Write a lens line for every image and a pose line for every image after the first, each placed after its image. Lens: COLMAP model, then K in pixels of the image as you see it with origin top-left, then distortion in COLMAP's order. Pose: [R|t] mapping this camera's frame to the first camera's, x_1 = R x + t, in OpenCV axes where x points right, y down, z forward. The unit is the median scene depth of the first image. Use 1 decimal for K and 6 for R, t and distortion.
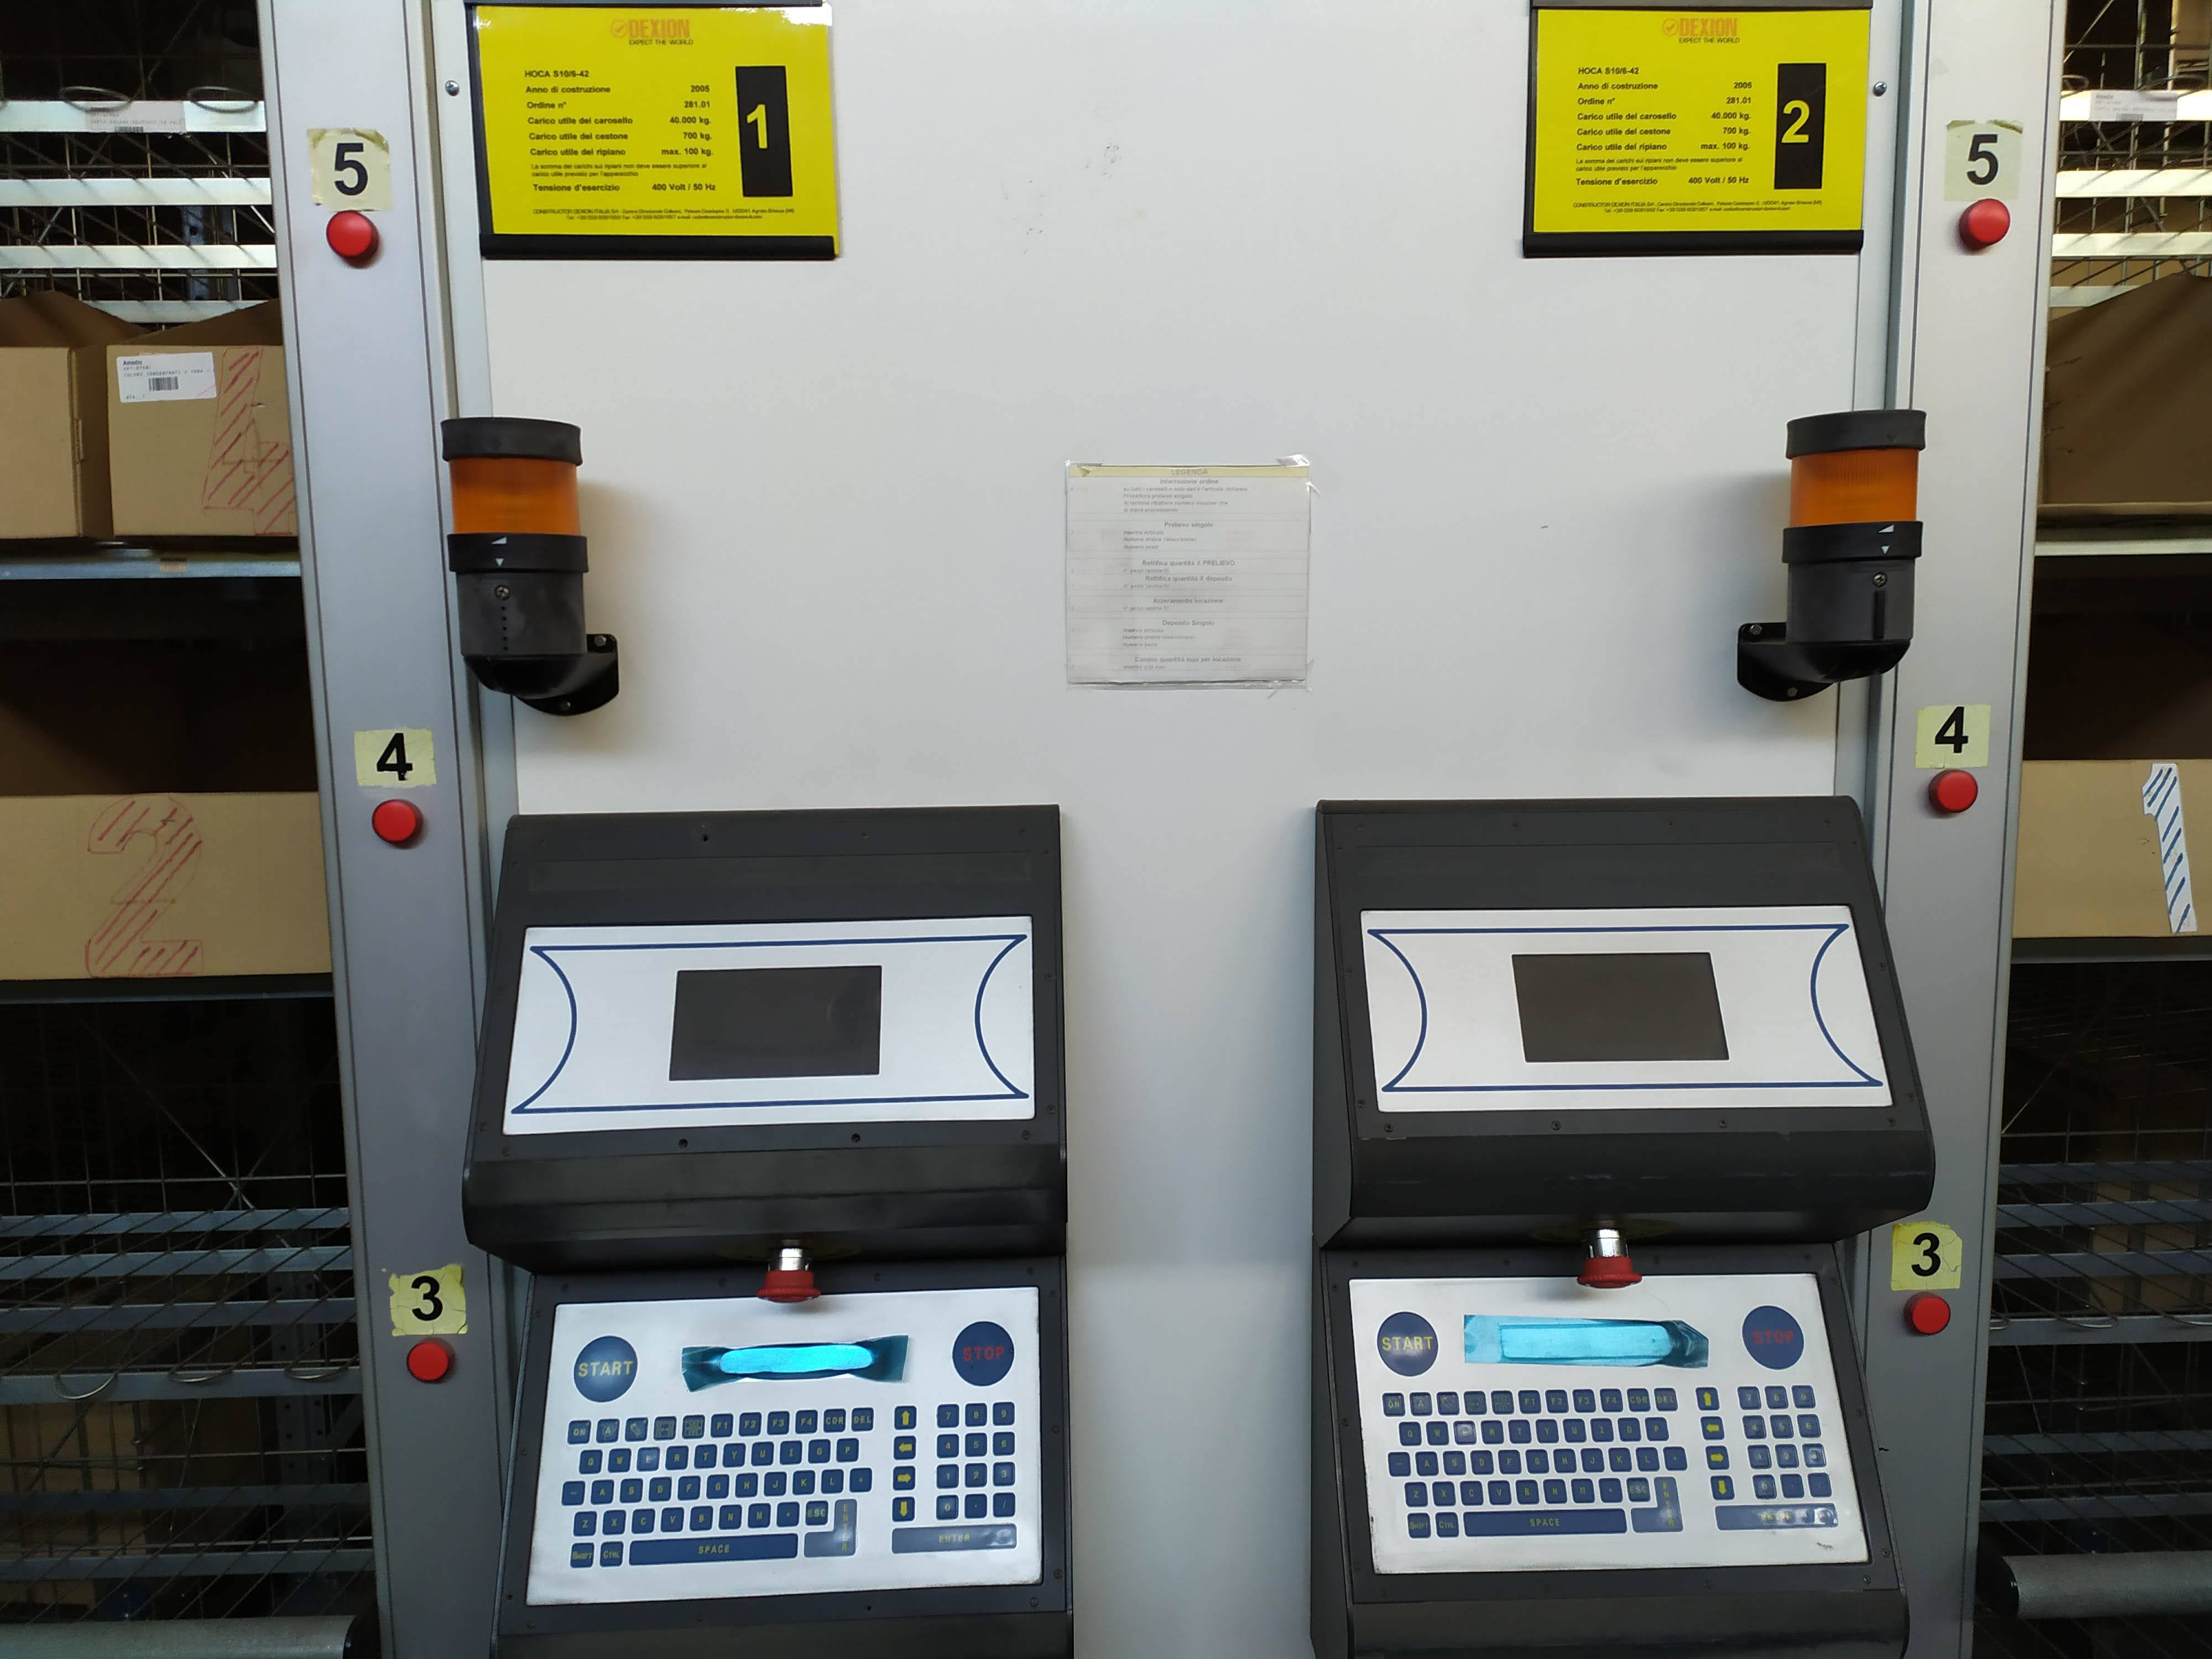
lens RADIAL K [[1627.9, 0, 1103.5], [0, 1627.9, 841.8], [0, 0, 1]] dist [0.012386, -0.002341]
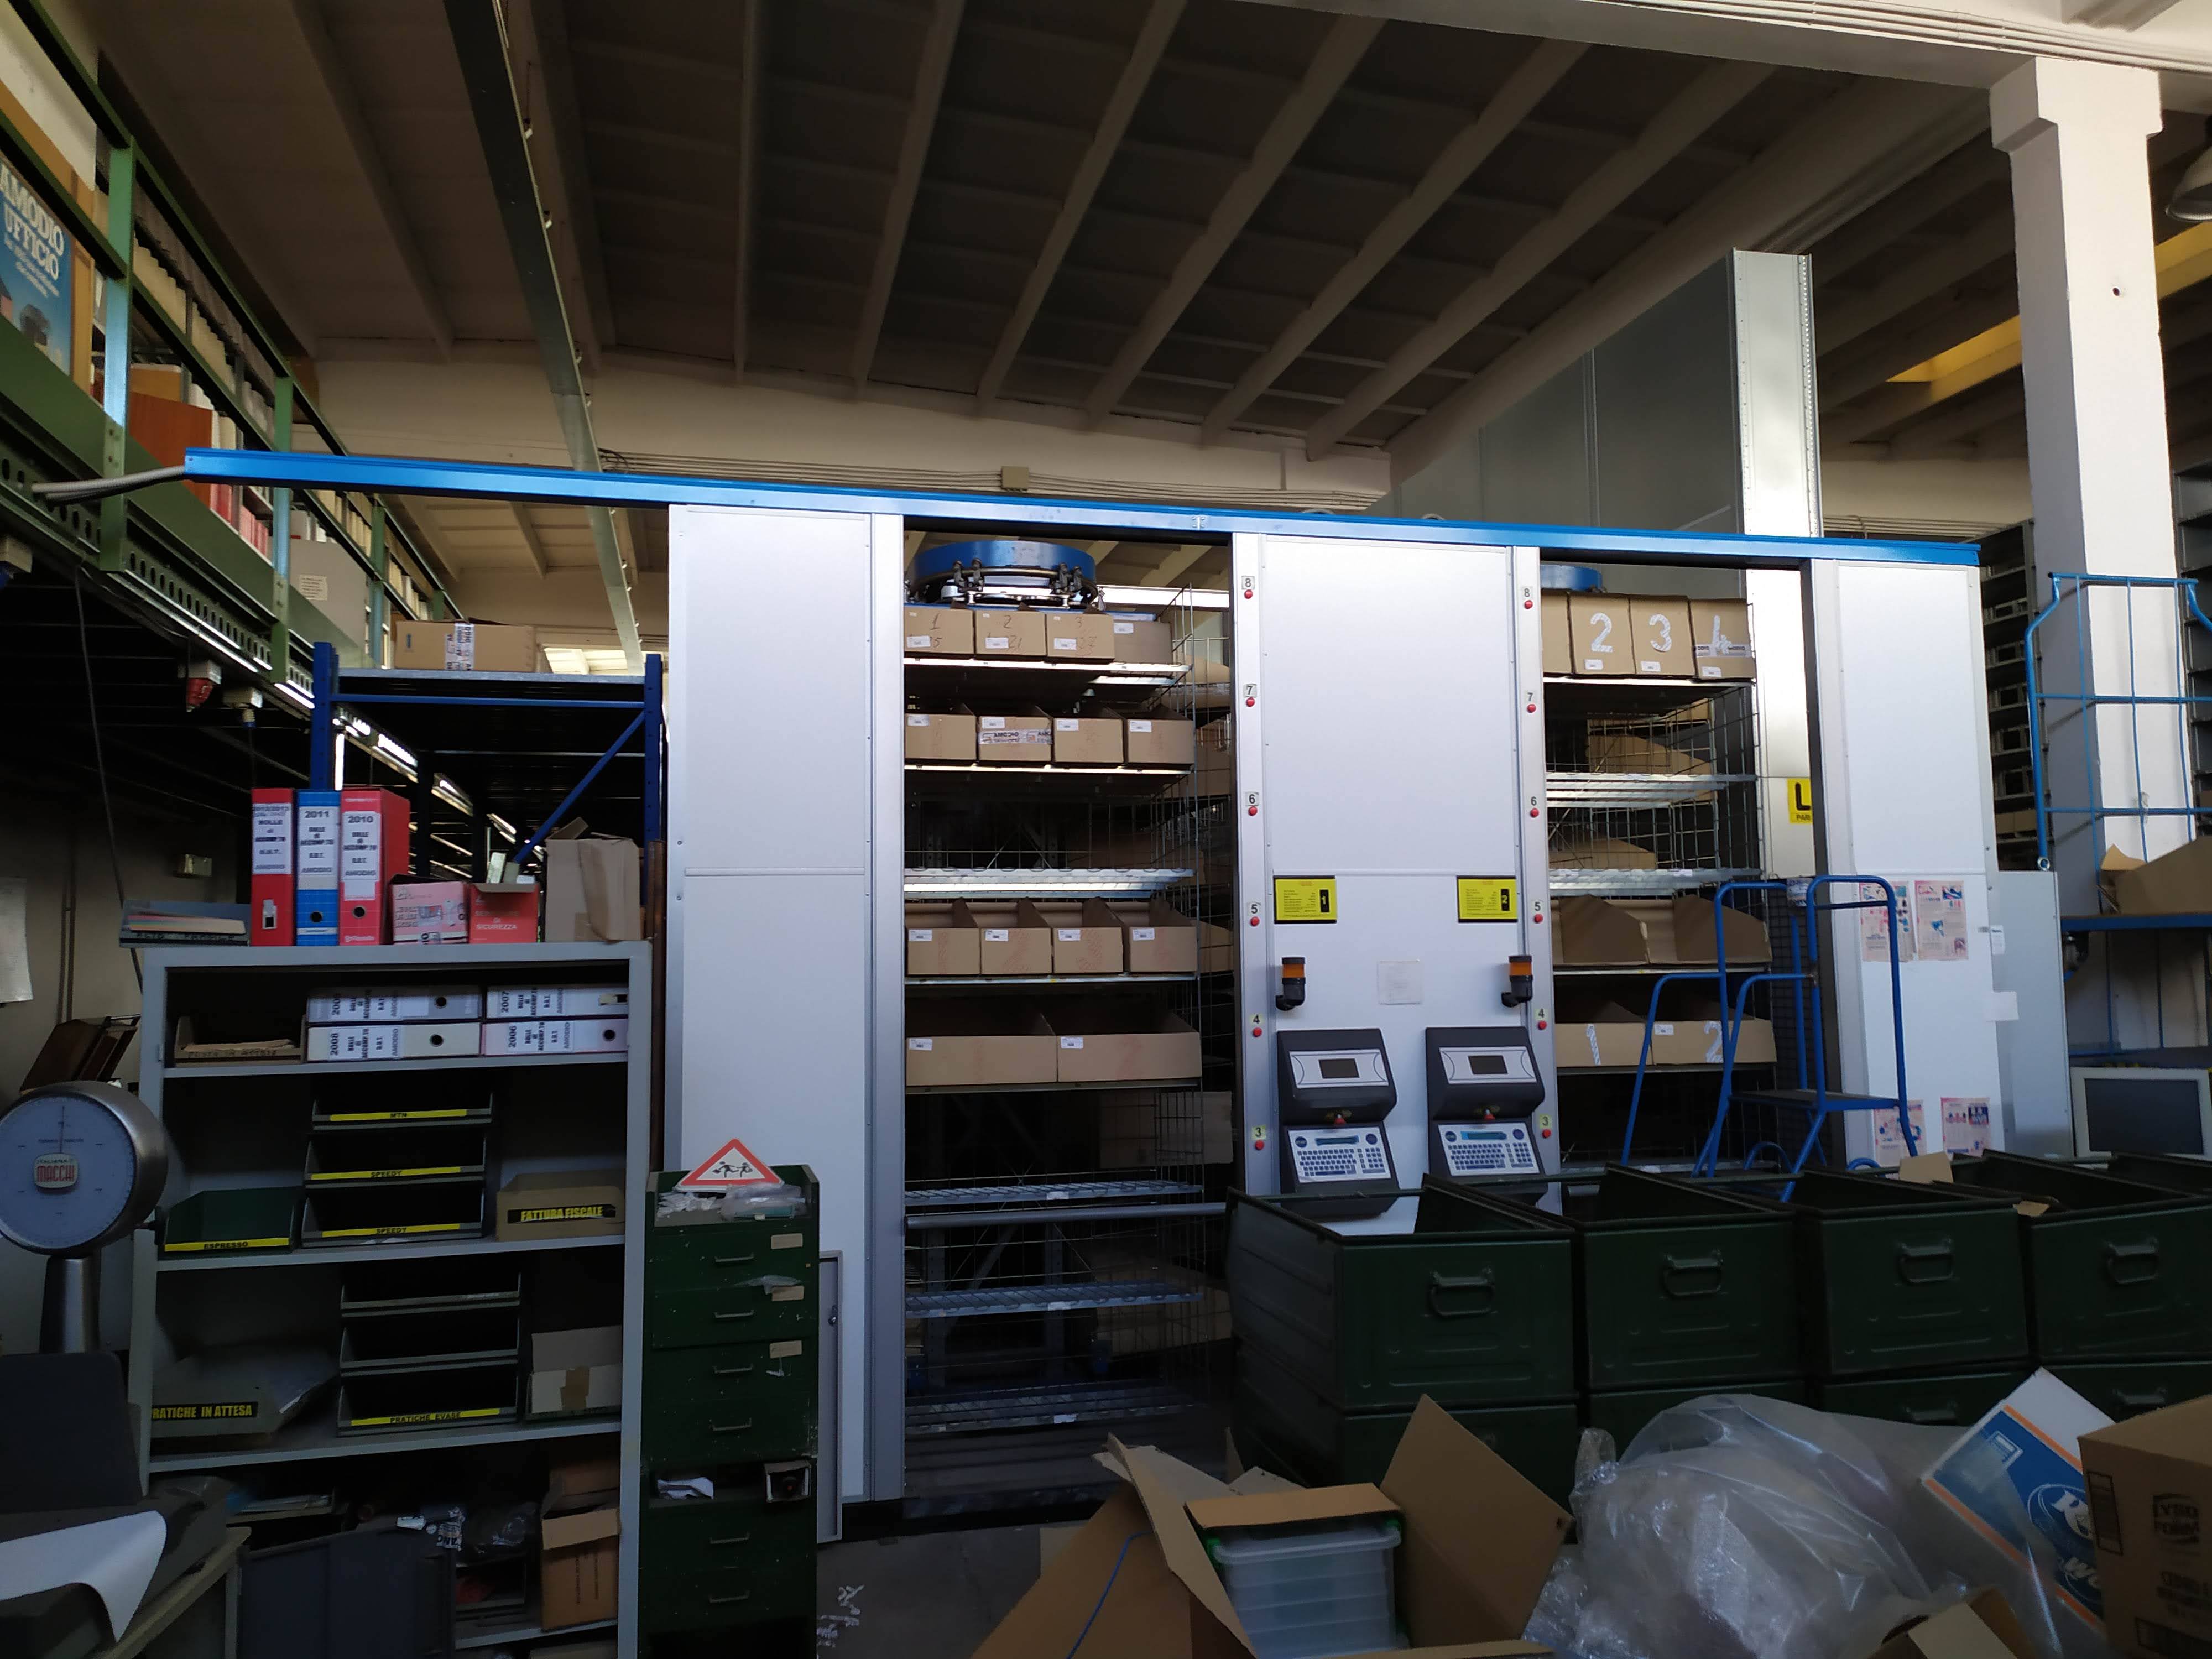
lens RADIAL K [[1627.9, 0, 1103.5], [0, 1627.9, 841.8], [0, 0, 1]] dist [0.012386, -0.002341]
pose [[0.979247, 0.016013, 0.202035, -1.917255], [0.027100, 0.977576, -0.208833, 0.448574], [-0.200849, 0.209974, 0.956854, -3.830641]]
